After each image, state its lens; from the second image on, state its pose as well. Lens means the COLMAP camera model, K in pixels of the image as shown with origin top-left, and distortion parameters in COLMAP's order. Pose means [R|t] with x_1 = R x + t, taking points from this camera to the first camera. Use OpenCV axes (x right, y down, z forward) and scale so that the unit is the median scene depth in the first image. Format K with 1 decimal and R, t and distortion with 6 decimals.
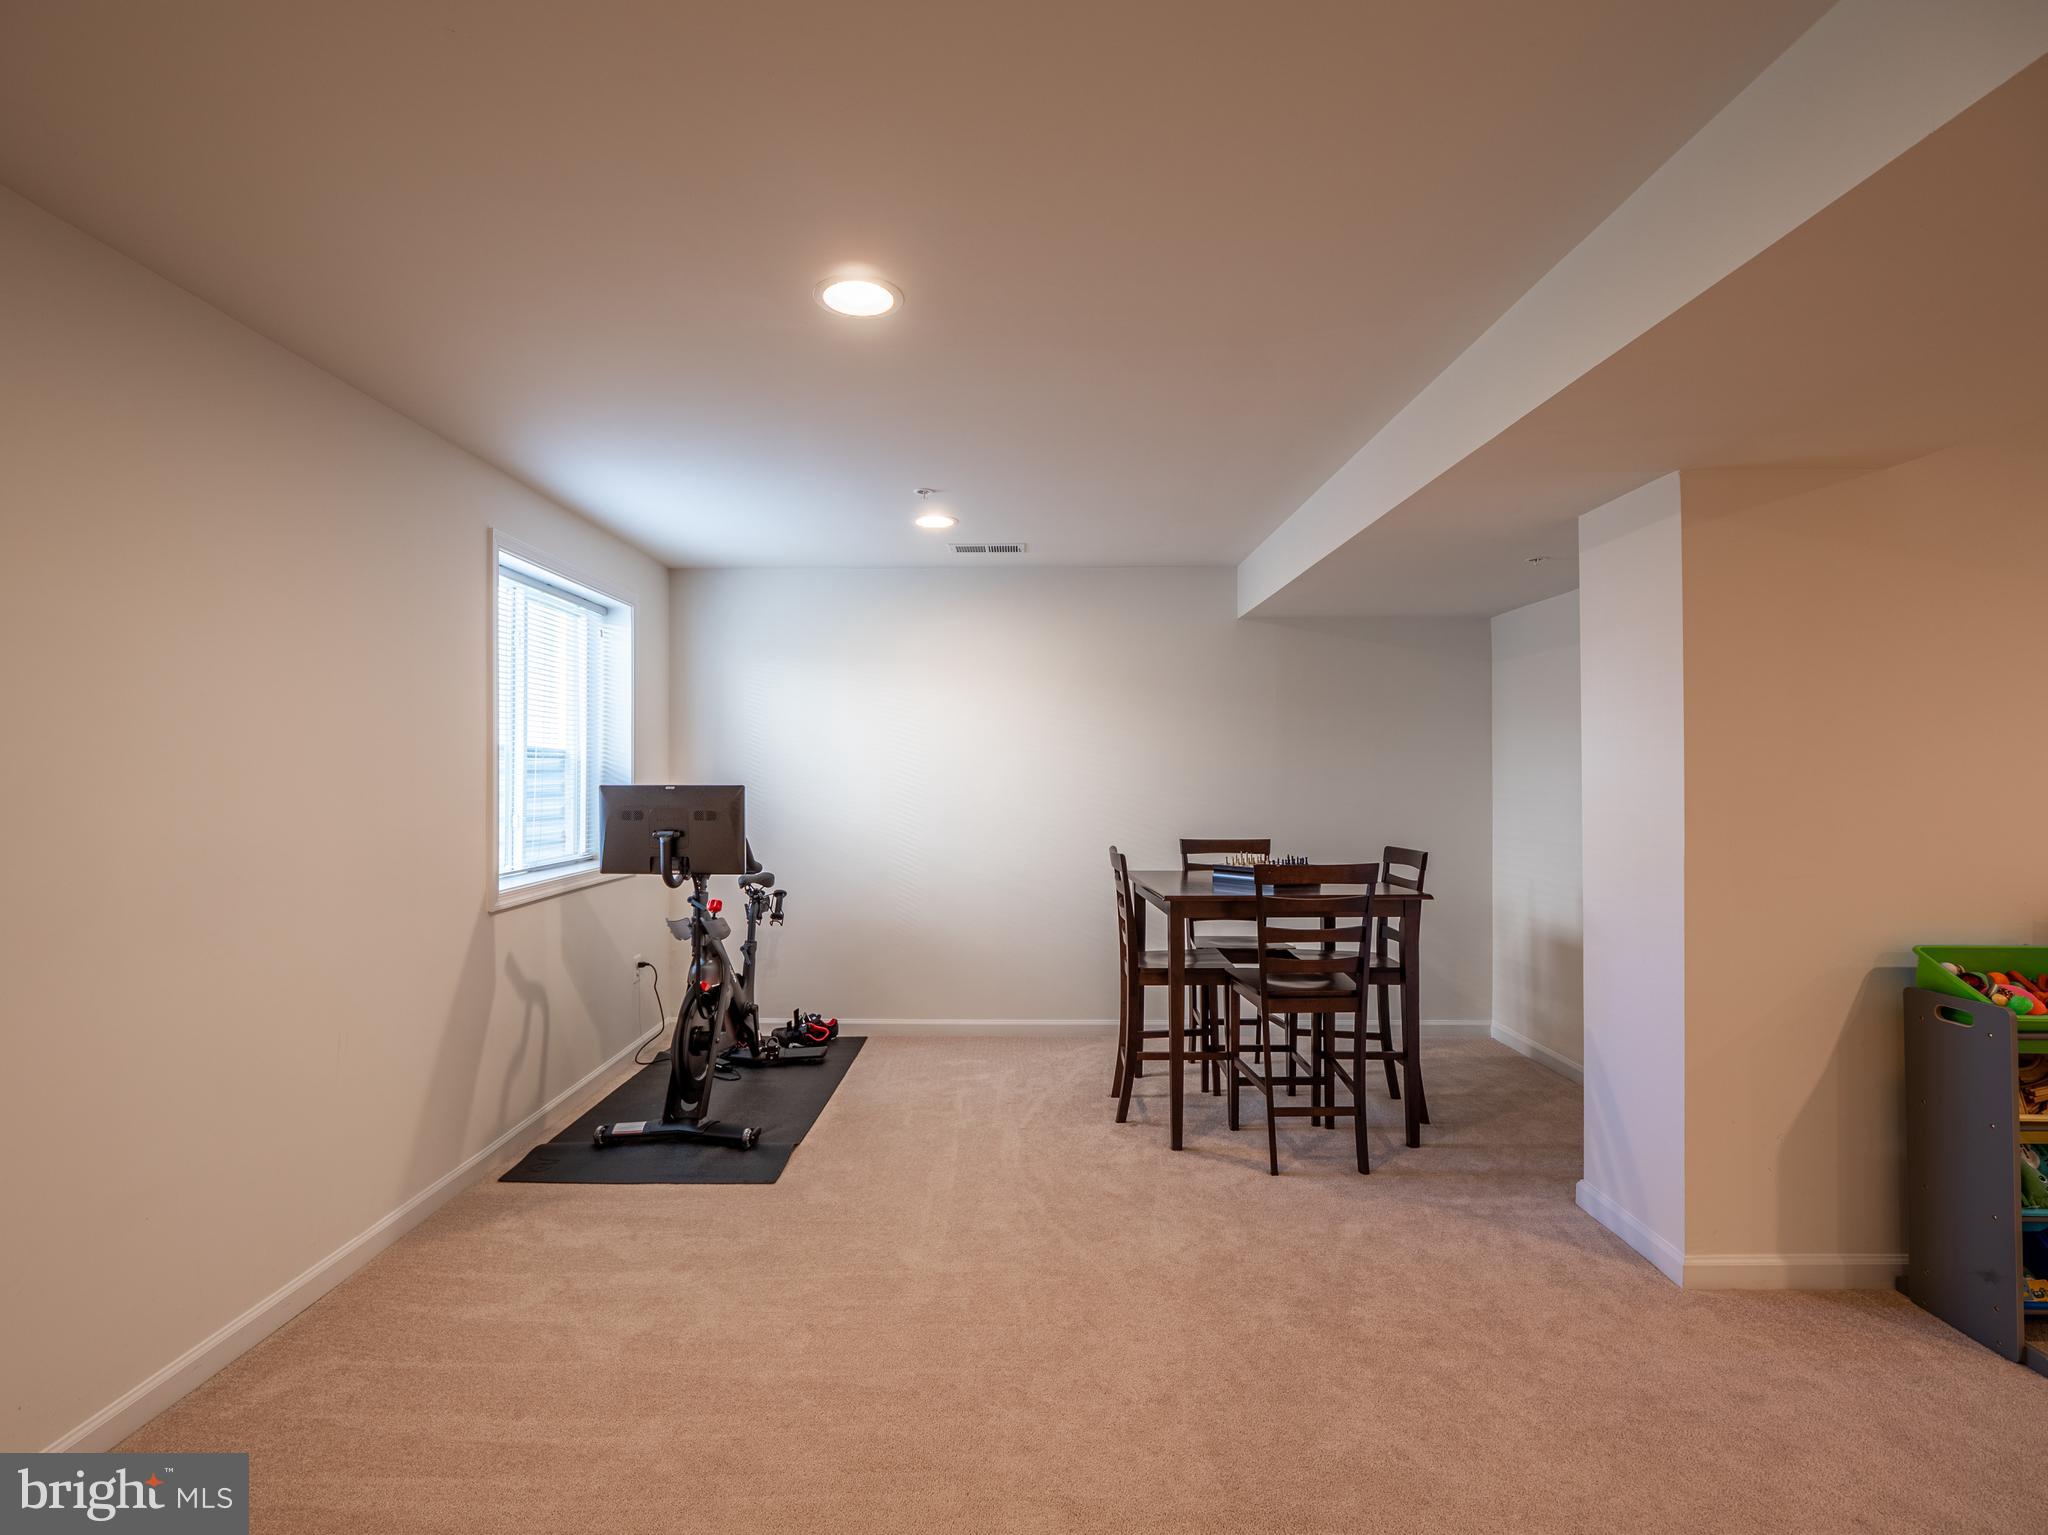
lens RADIAL K [[1014.5, 0, 1013.7], [0, 1014.5, 764.4], [0, 0, 1]] dist [-0.001104, -0.011704]
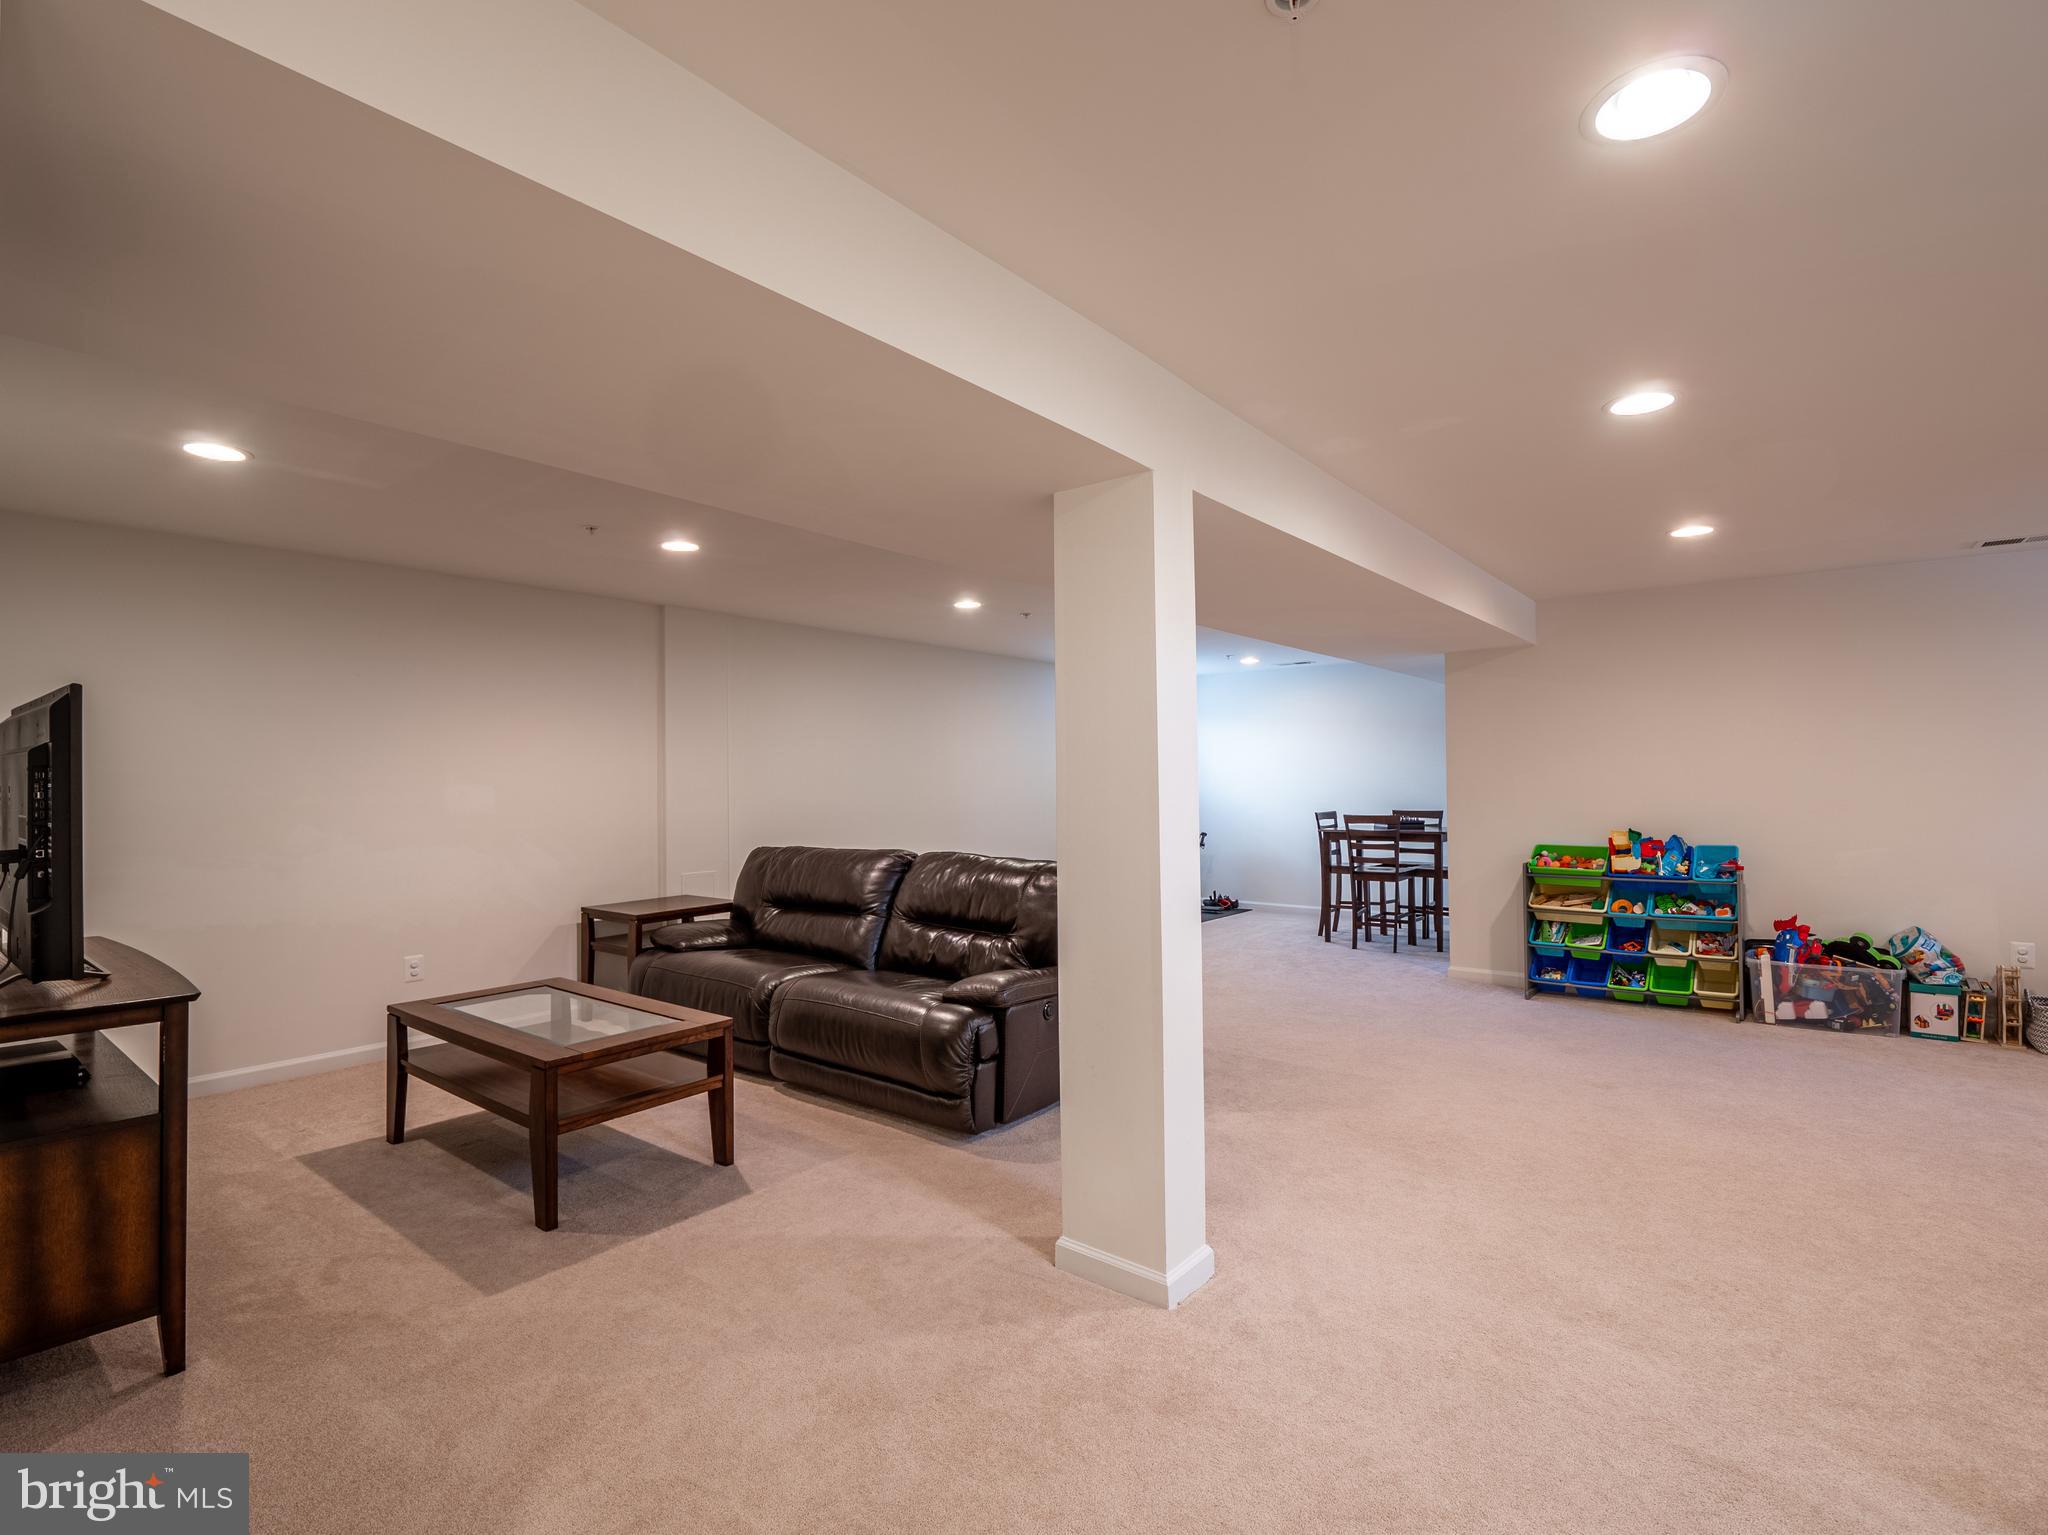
lens RADIAL K [[1014.5, 0, 1013.7], [0, 1014.5, 764.4], [0, 0, 1]] dist [-0.001104, -0.011704]
pose [[0.781624, -0.020575, -0.623410, 1.018694], [0.012696, 0.999774, -0.017078, 0.014794], [0.623620, 0.005434, 0.781709, -1.183322]]
